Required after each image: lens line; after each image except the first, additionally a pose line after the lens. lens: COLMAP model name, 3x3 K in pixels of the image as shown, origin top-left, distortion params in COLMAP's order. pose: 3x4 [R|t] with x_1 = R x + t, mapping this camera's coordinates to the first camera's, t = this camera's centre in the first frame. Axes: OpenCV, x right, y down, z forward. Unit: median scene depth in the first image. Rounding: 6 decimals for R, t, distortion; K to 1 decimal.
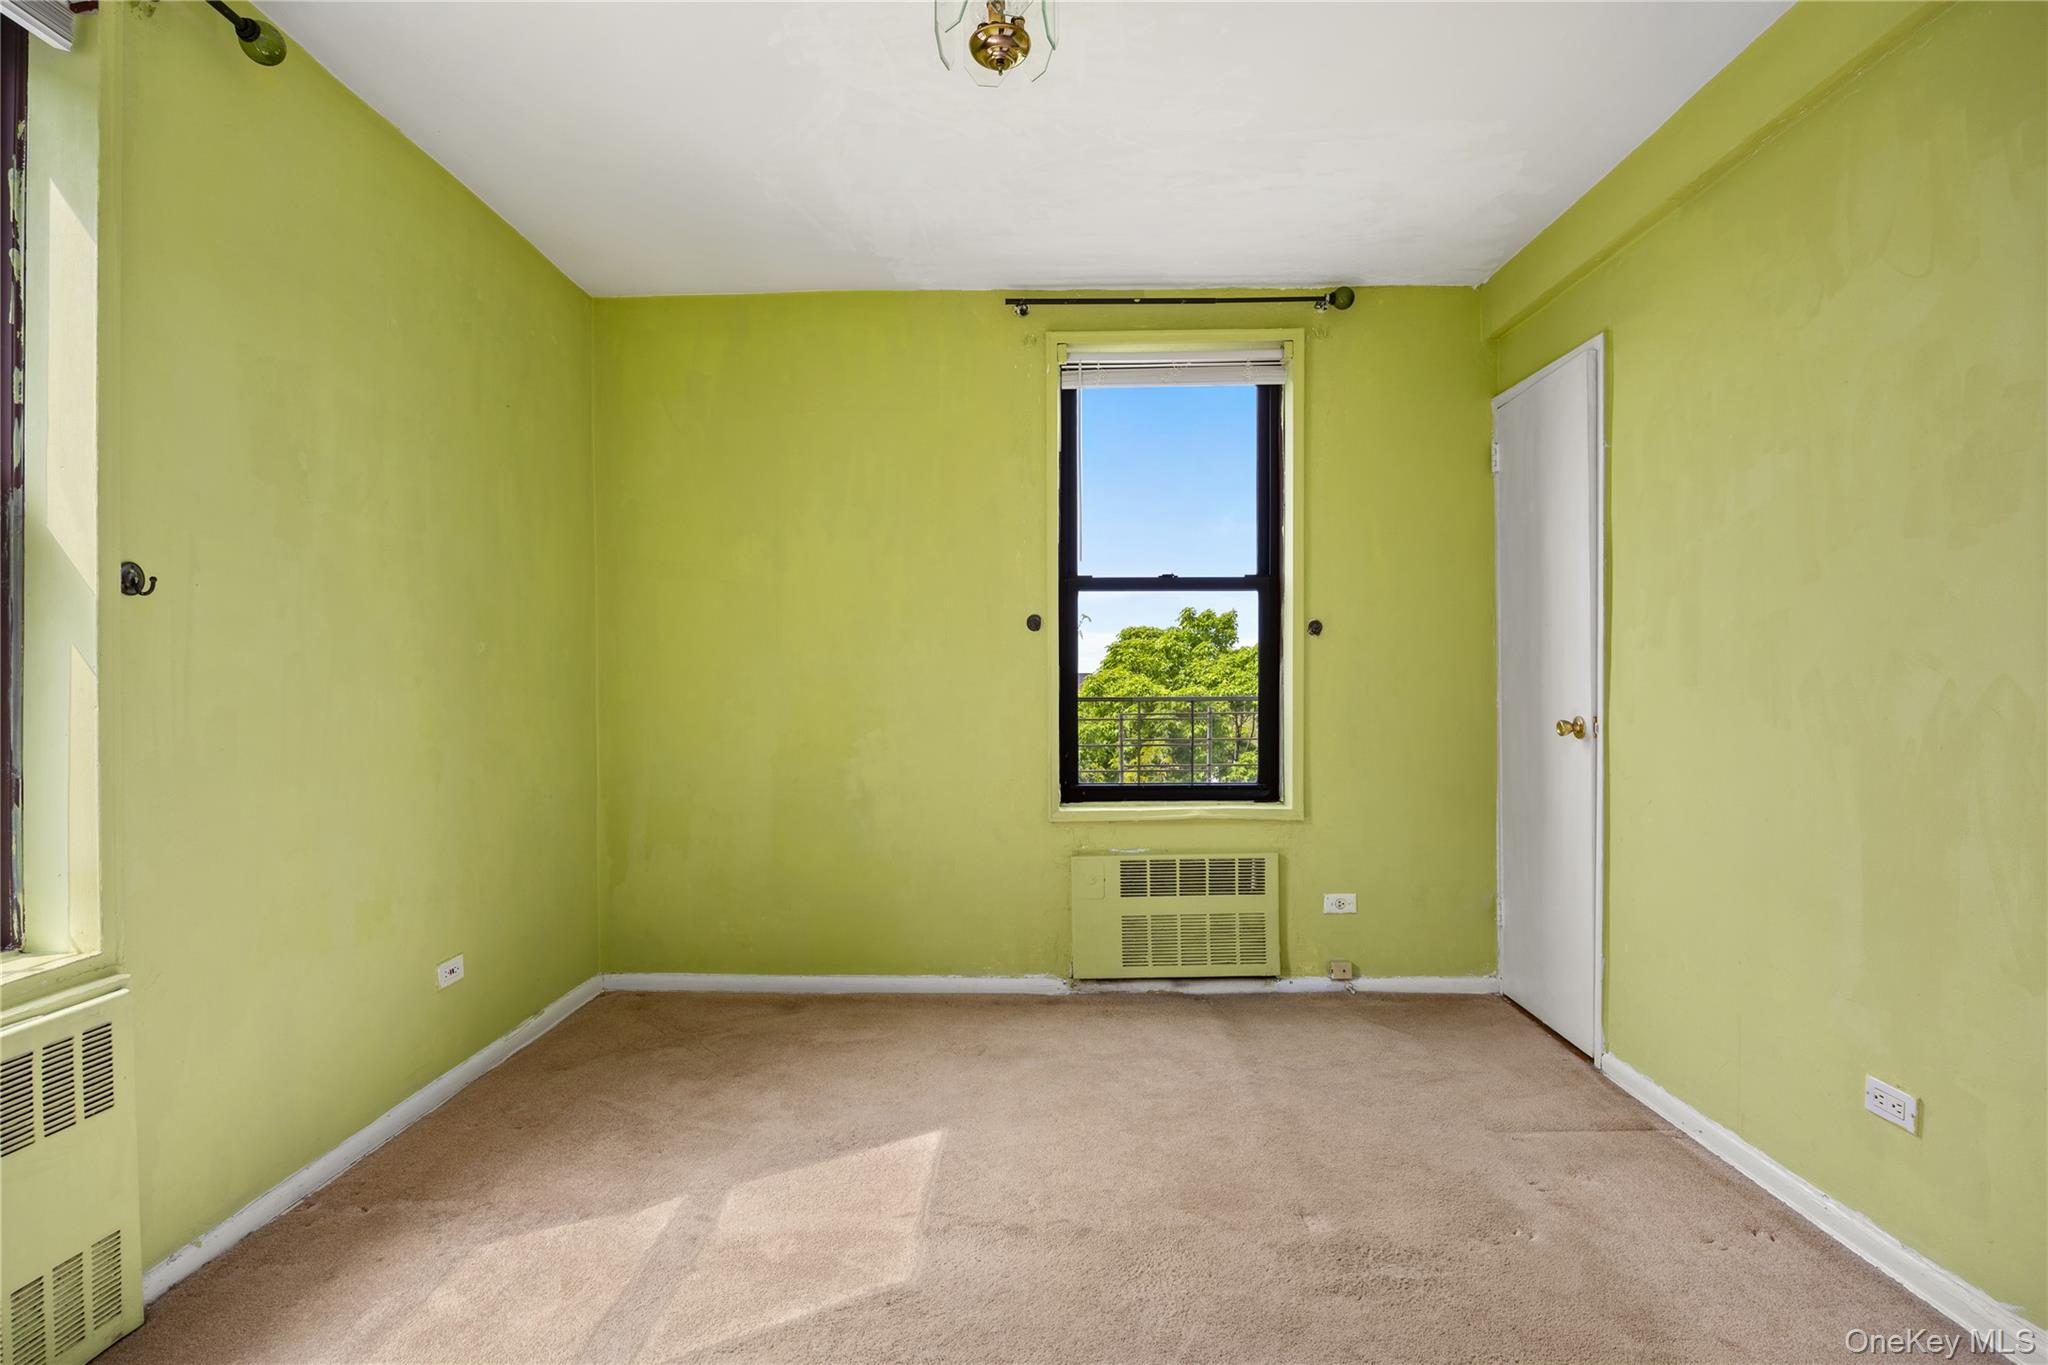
lens RADIAL K [[986.6, 0, 1024.0], [0, 986.6, 682.5], [0, 0, 1]] dist [-0.007457, 0.000969]
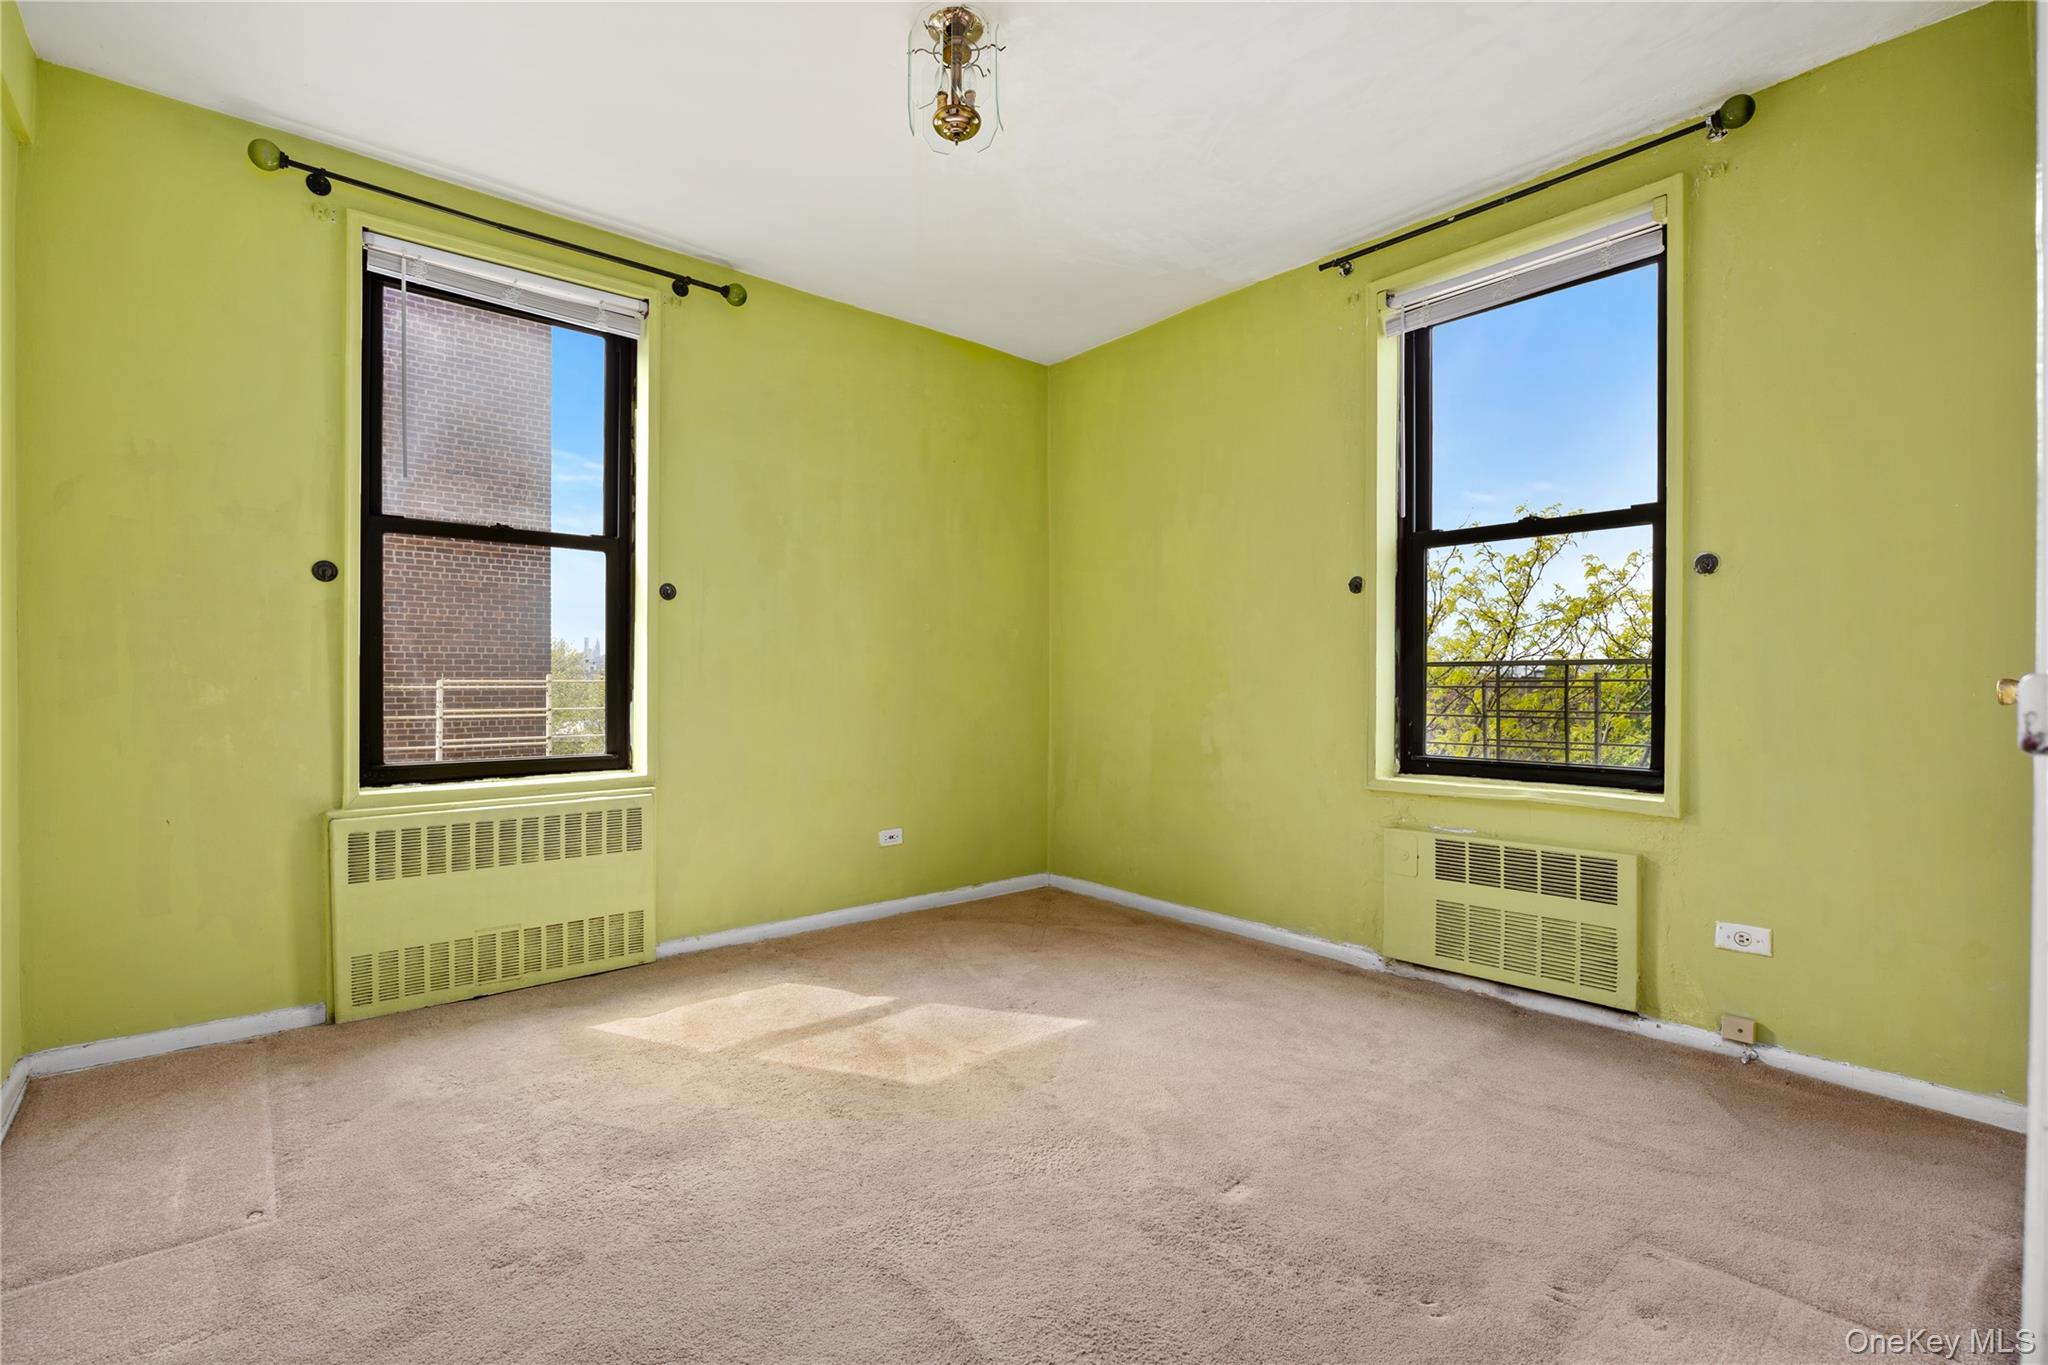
lens RADIAL K [[919.7, 0, 1024.6], [0, 919.7, 676.6], [0, 0, 1]] dist [-0.011920, 0.000453]
pose [[0.660530, 0.000355, -0.750800, 0.483283], [-0.003851, 0.999988, -0.002915, 0.034837], [0.750790, 0.004817, 0.660524, 0.155243]]
